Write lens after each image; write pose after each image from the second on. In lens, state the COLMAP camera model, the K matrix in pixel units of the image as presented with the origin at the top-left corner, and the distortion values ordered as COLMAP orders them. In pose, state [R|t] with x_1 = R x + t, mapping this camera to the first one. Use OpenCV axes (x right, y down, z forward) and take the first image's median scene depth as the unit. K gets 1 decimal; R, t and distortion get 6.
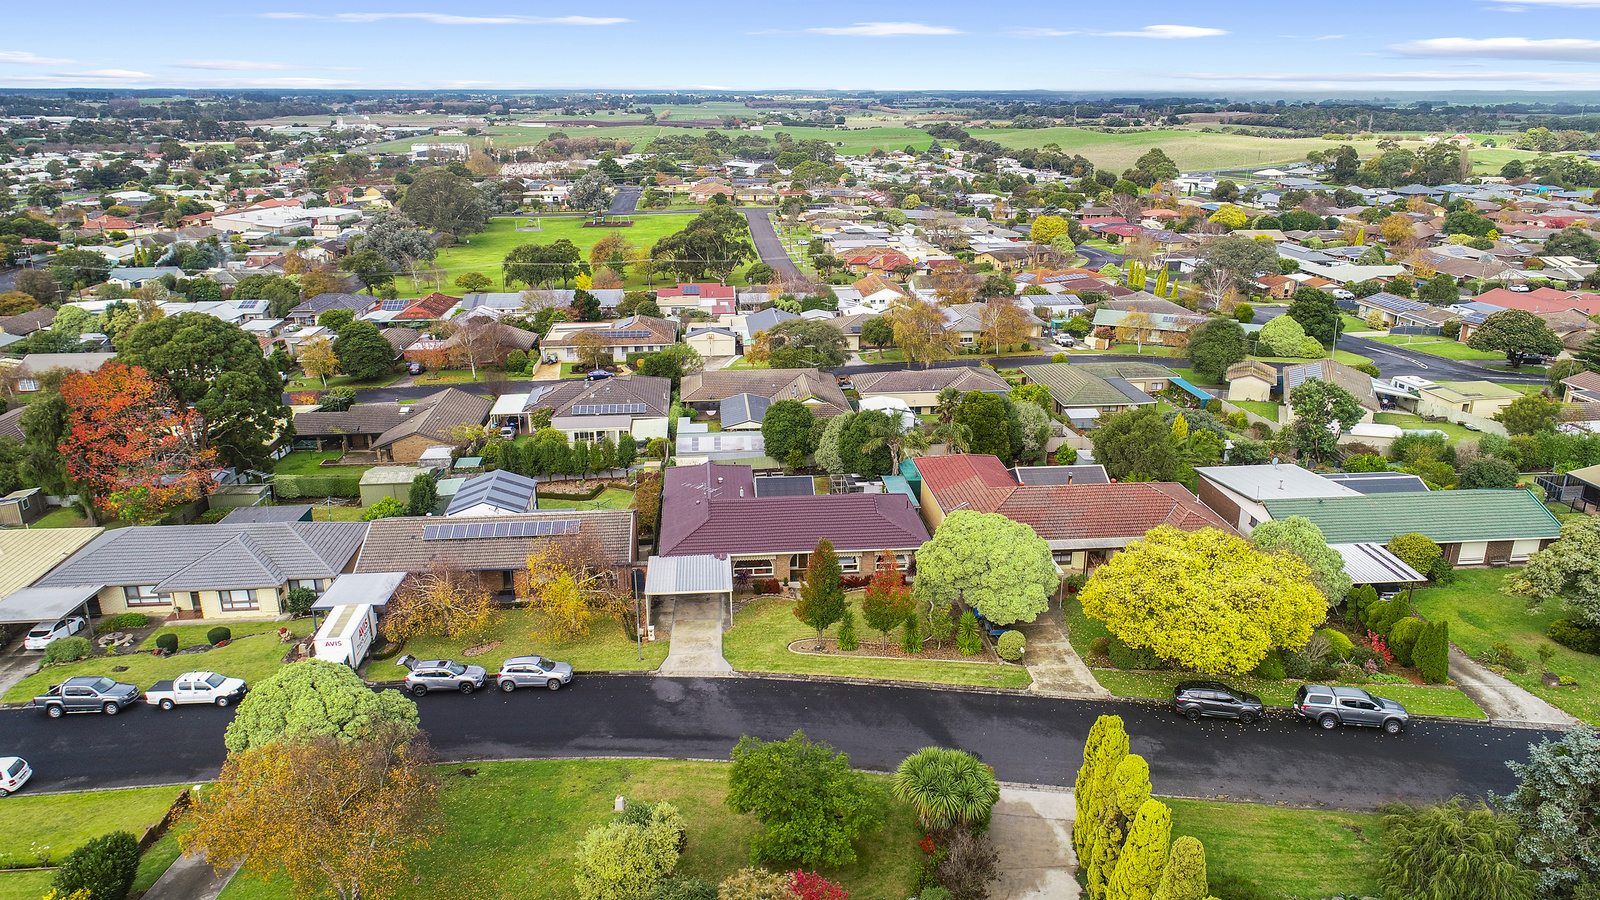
lens RADIAL K [[1040.0, 0, 800.0], [0, 1040.0, 450.0], [0, 0, 1]] dist [-0.002997, -0.001949]
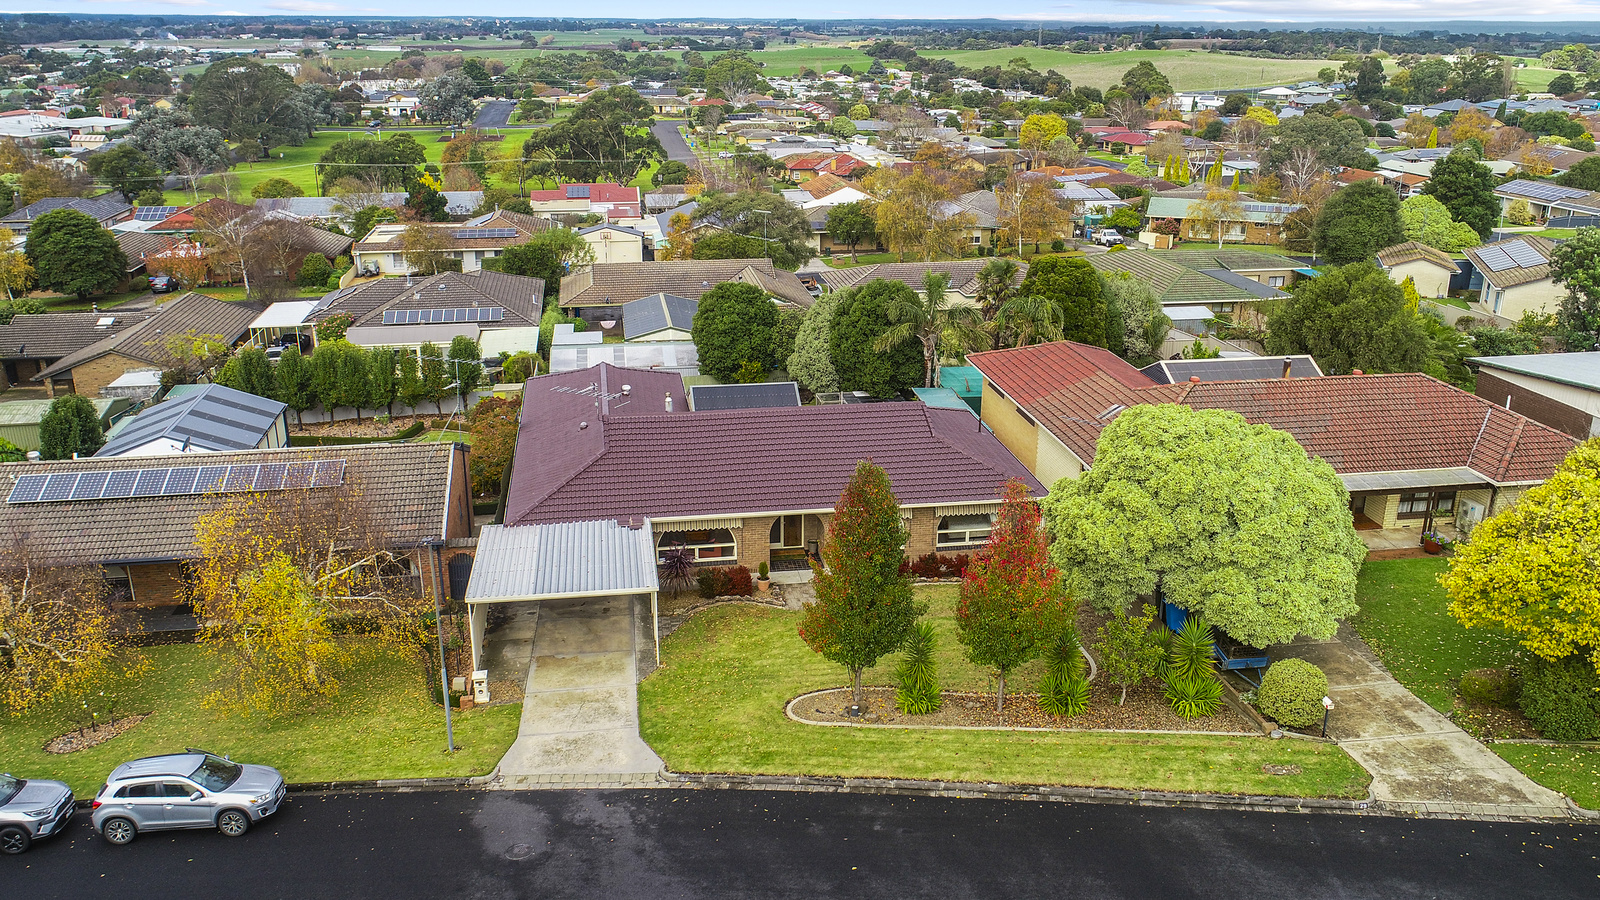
lens RADIAL K [[1220.5, 0, 800.0], [0, 1220.5, 450.0], [0, 0, 1]] dist [-0.004086, -0.000287]
pose [[0.997517, -0.017846, 0.068133, -0.023234], [0.017345, 0.999818, 0.007940, 0.042812], [-0.068262, -0.006738, 0.997645, 0.277848]]
